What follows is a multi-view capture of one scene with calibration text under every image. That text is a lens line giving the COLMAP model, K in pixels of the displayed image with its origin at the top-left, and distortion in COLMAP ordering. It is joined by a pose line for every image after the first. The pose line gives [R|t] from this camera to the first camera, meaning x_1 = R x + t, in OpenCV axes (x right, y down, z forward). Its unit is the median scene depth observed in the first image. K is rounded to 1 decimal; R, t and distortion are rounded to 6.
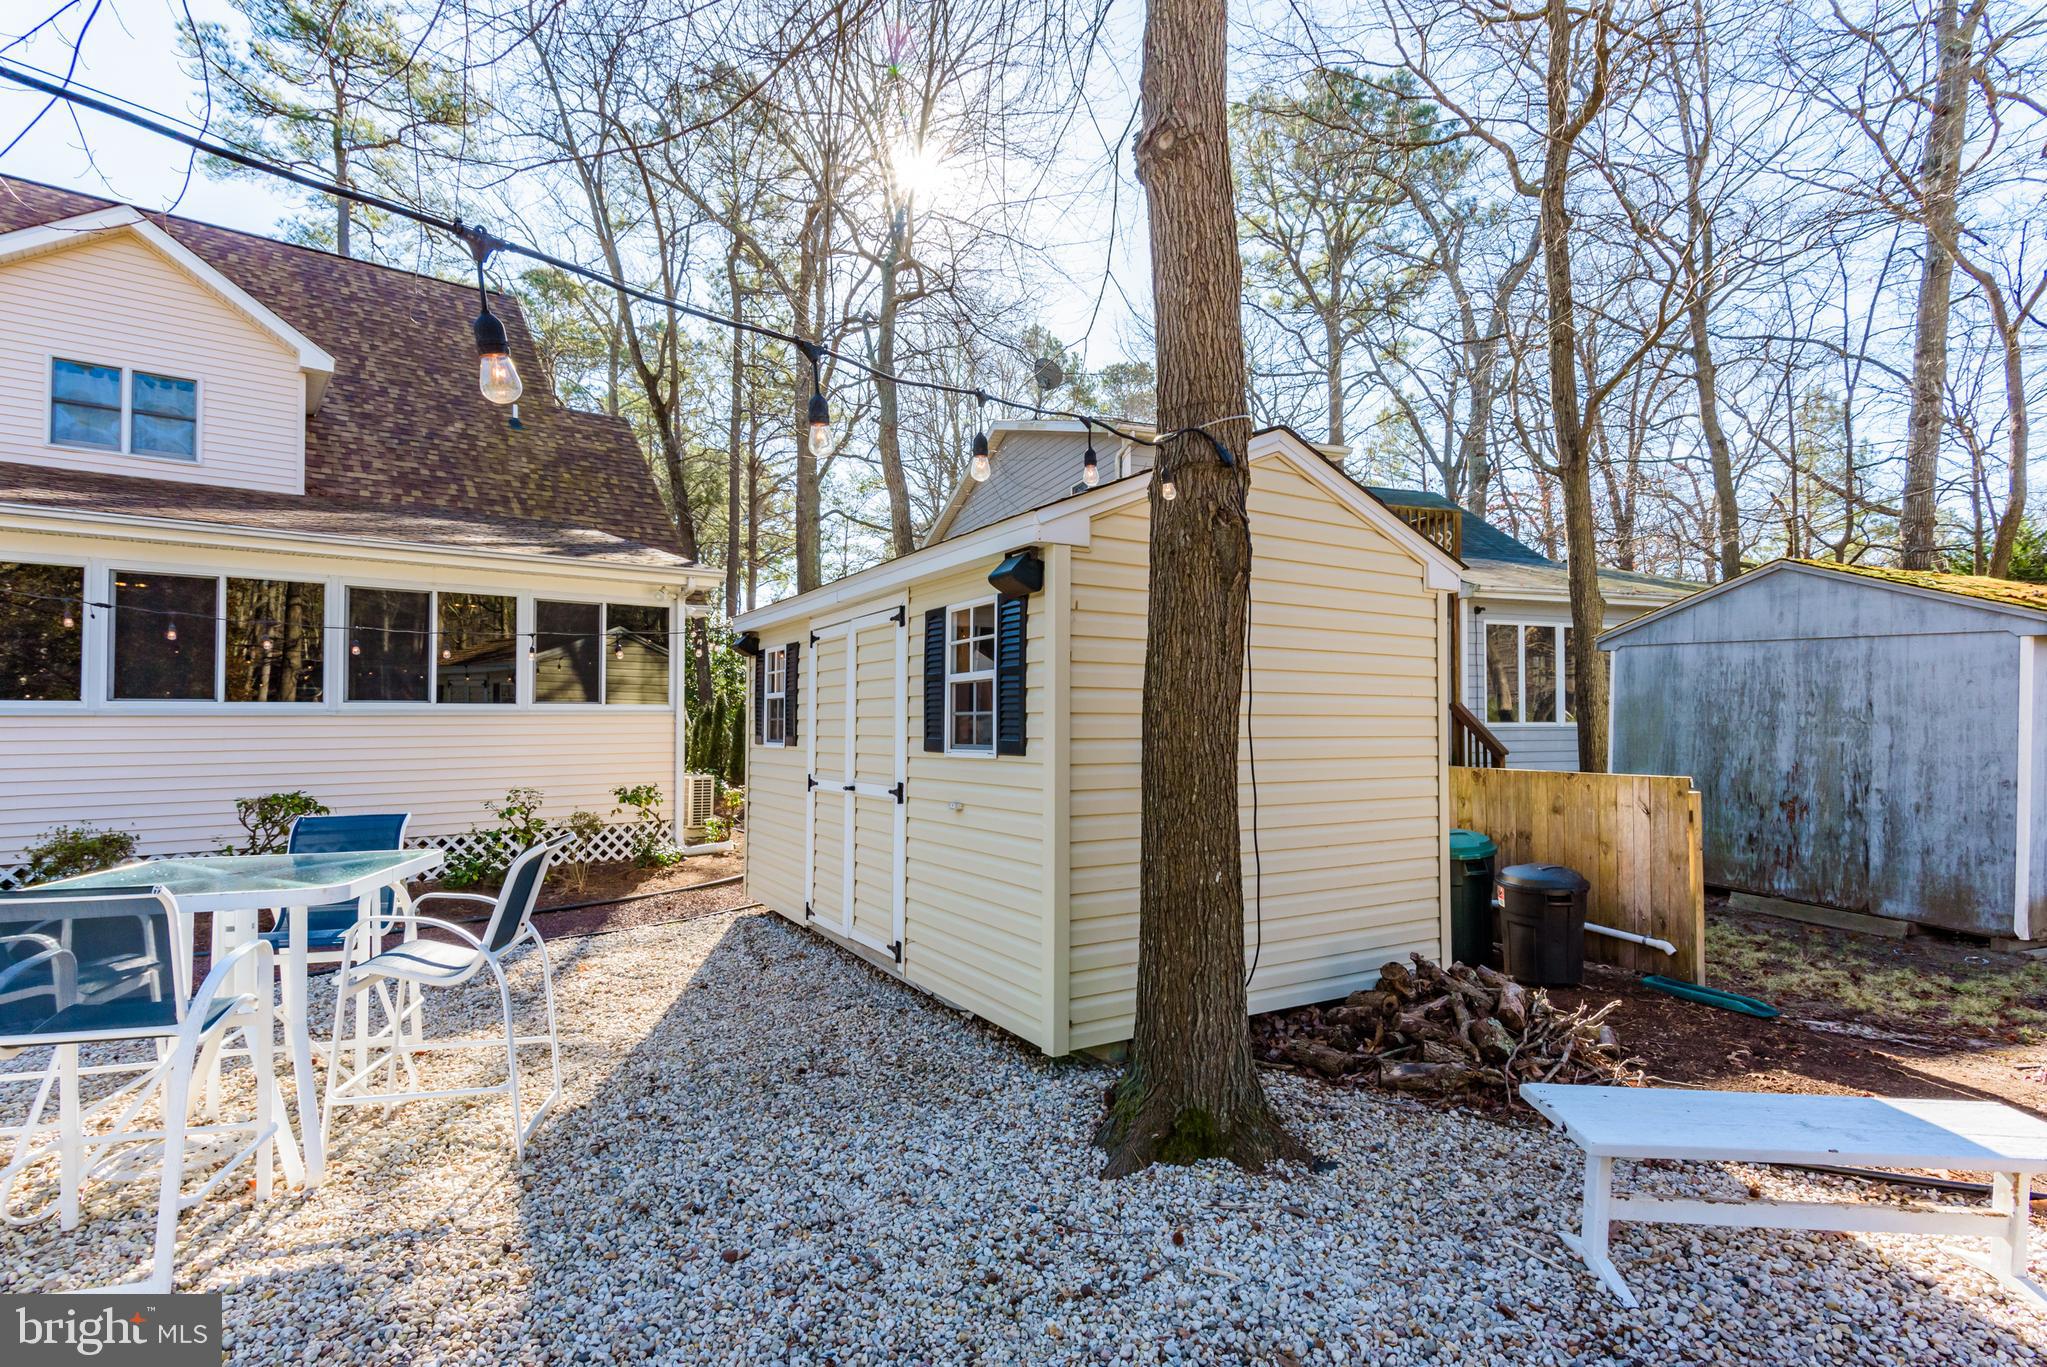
lens RADIAL K [[991.1, 0, 1023.5], [0, 991.1, 683.5], [0, 0, 1]] dist [0.002595, 0.000226]
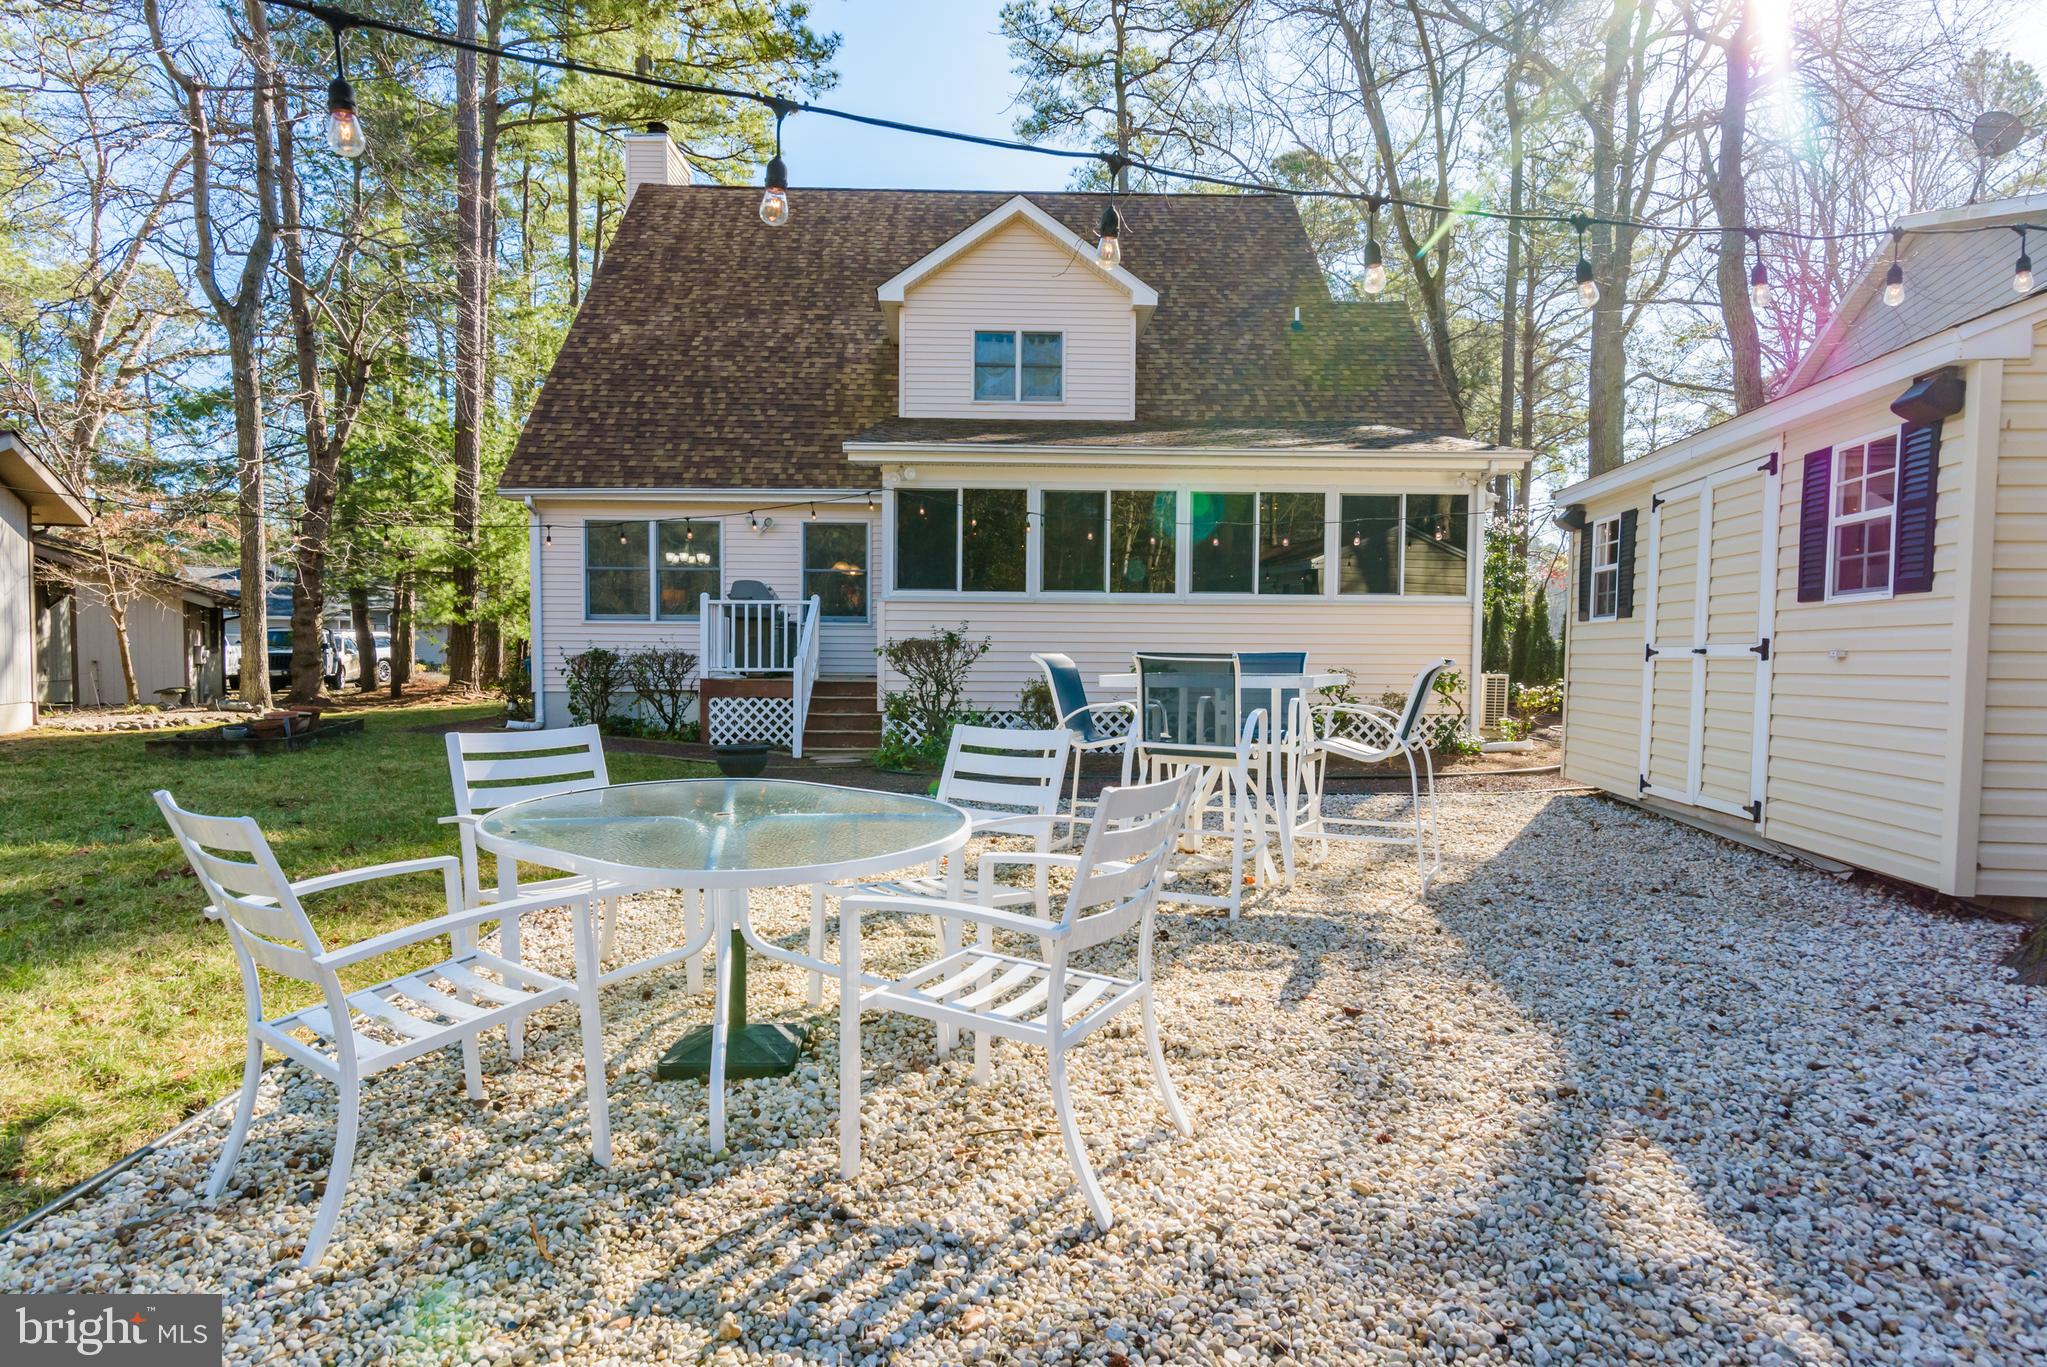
lens RADIAL K [[1157.3, 0, 1022.7], [0, 1157.3, 692.4], [0, 0, 1]] dist [0.002122, -0.001137]
pose [[0.786844, 0.034930, -0.616162, 0.001725], [0.010349, 0.997510, 0.069764, 0.034878], [0.617065, -0.061270, 0.784524, -0.176099]]
